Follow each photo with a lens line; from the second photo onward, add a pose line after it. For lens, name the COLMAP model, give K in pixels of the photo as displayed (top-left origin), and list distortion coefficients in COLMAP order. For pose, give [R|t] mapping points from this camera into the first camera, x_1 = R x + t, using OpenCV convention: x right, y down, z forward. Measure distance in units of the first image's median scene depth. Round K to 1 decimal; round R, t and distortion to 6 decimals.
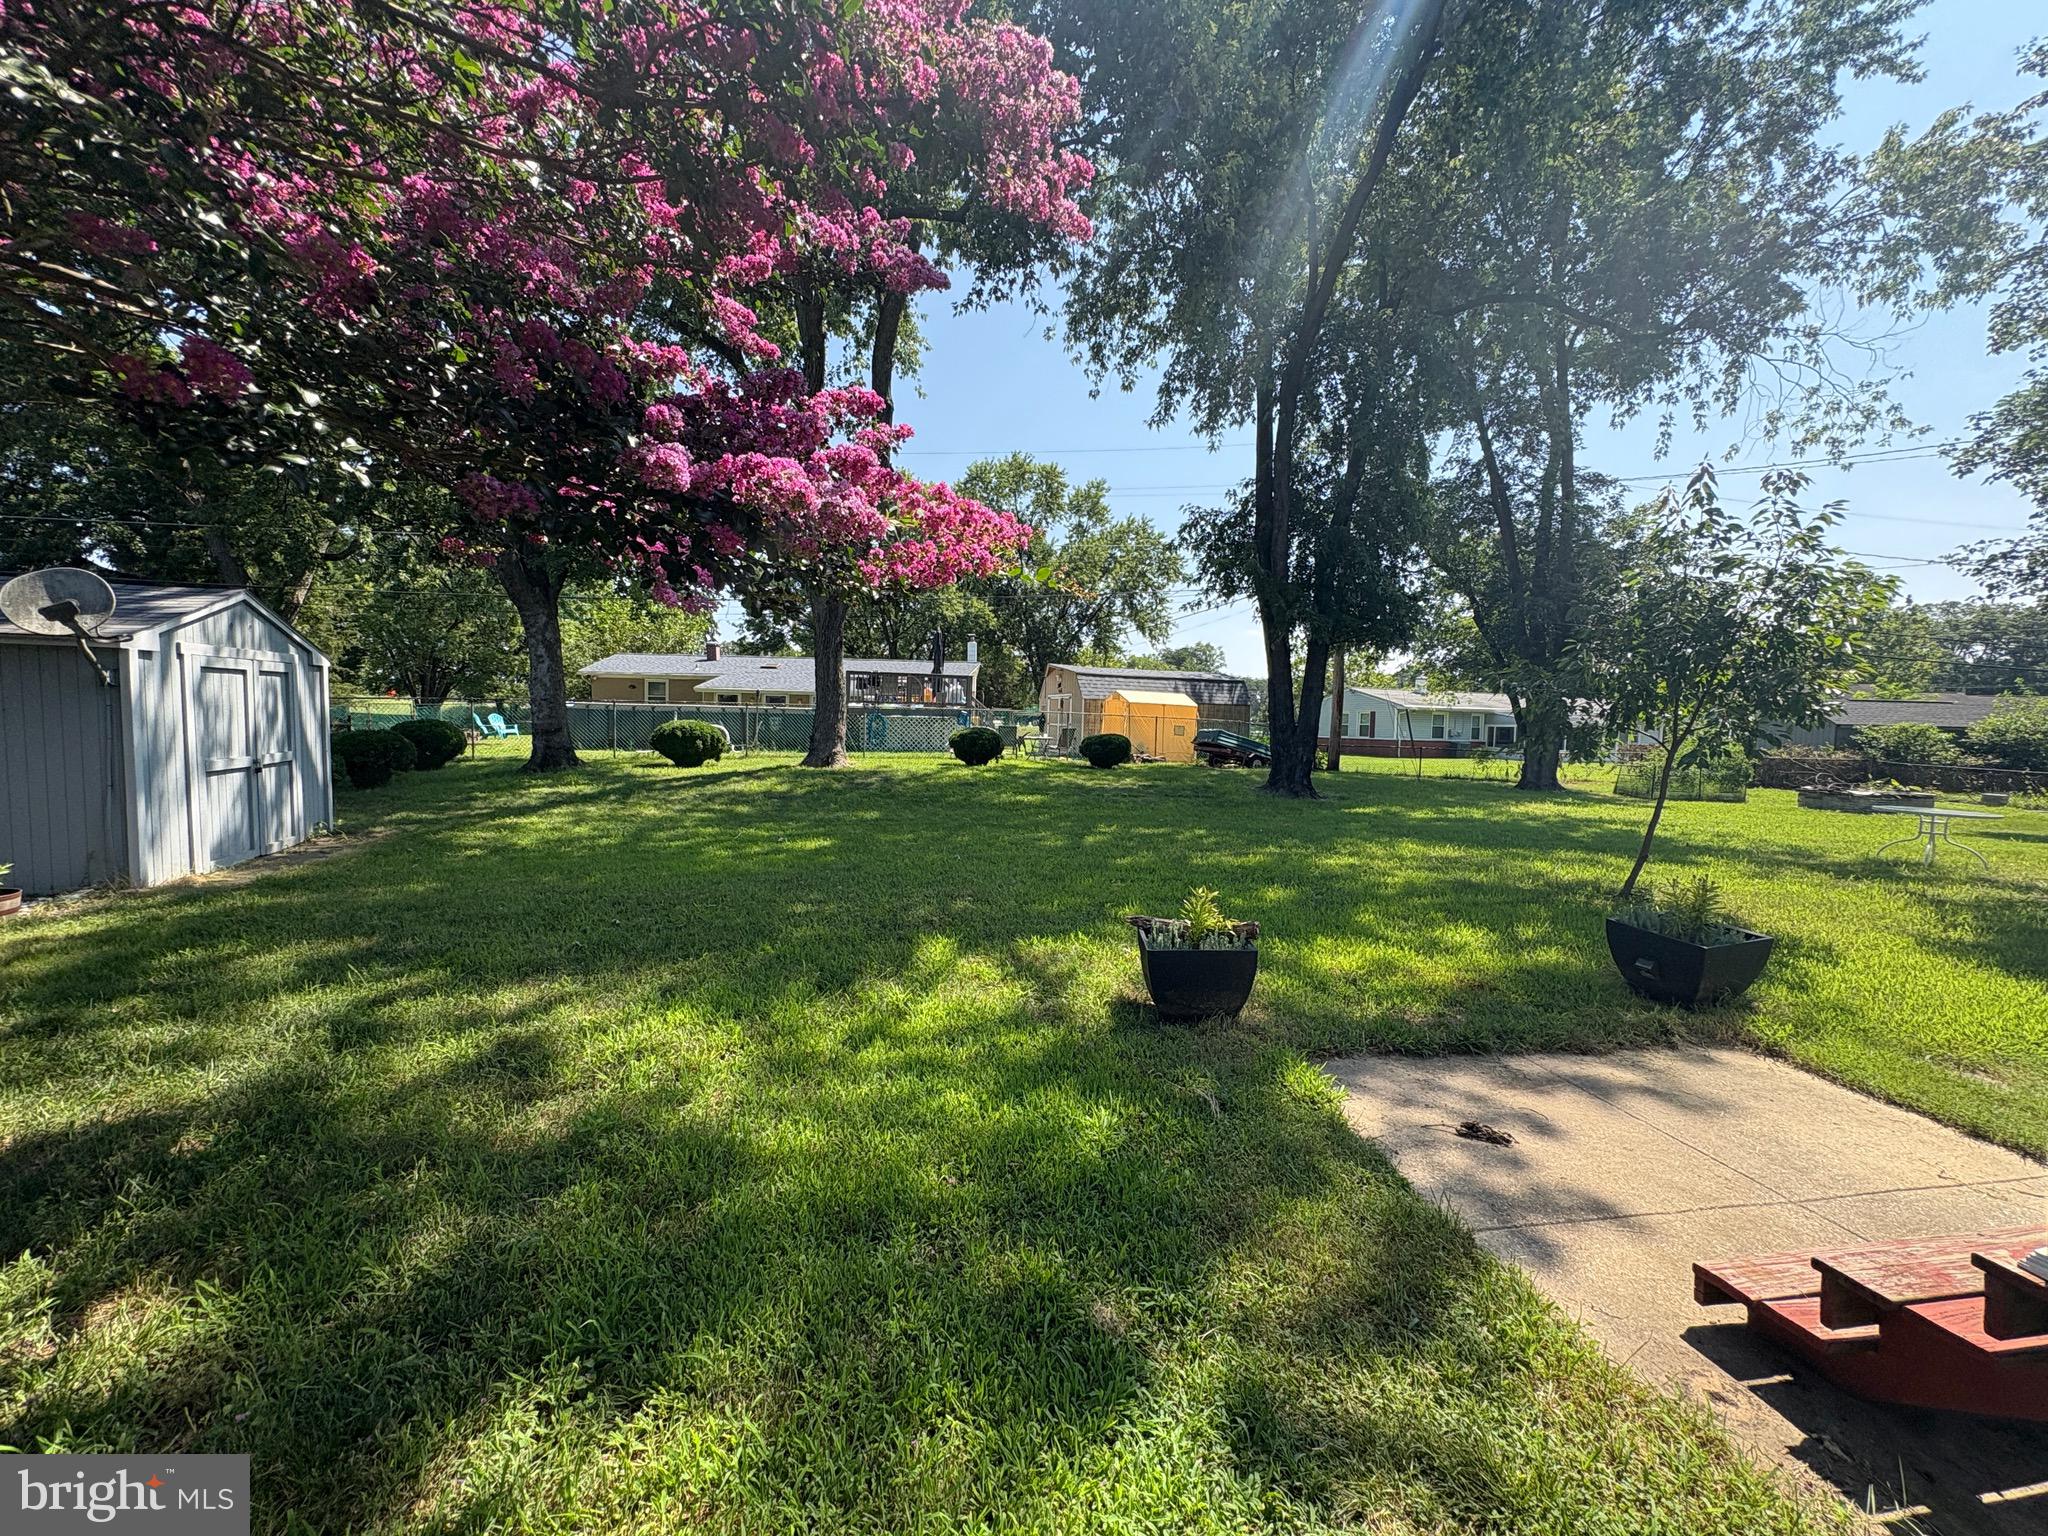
lens RADIAL K [[813.8, 0, 1023.3], [0, 813.8, 769.7], [0, 0, 1]] dist [-0.000658, 0.000416]
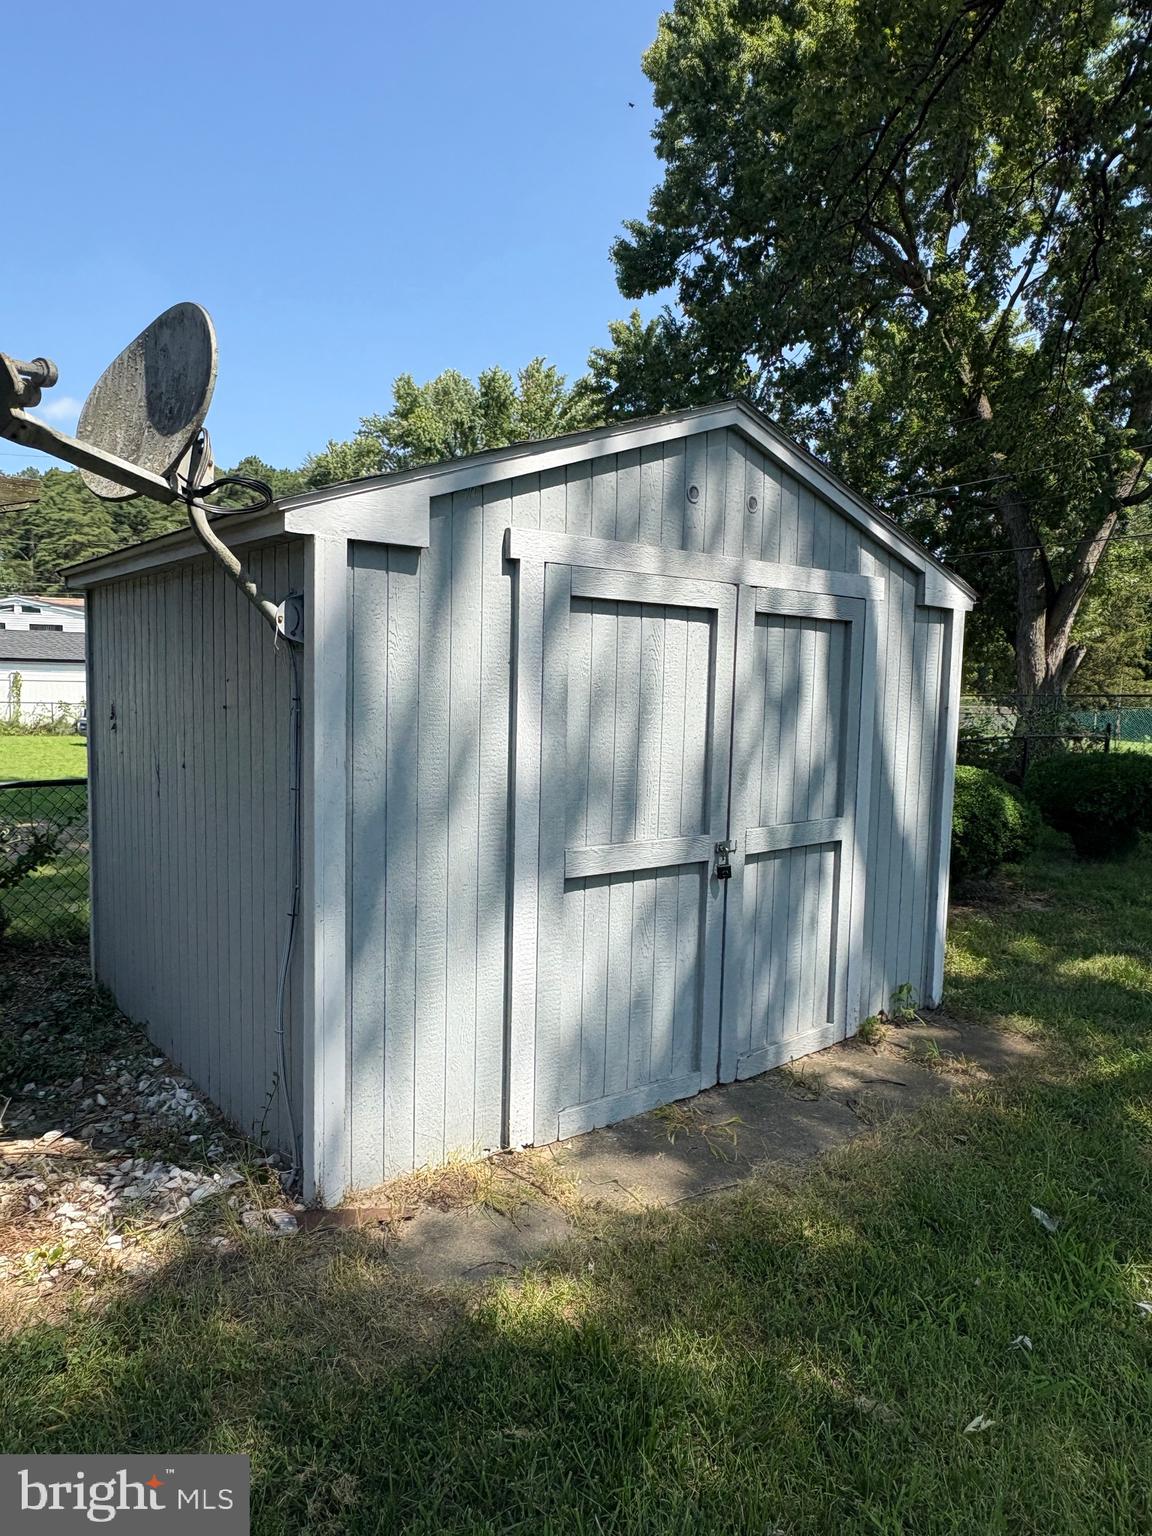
lens RADIAL K [[982.5, 0, 575.8], [0, 982.5, 775.3], [0, 0, 1]] dist [-0.003902, 0.011341]
pose [[0.332434, 0.071033, -0.940448, -0.329132], [-0.080909, 0.995632, 0.046601, -0.037383], [0.939650, 0.060599, 0.336729, 0.481385]]
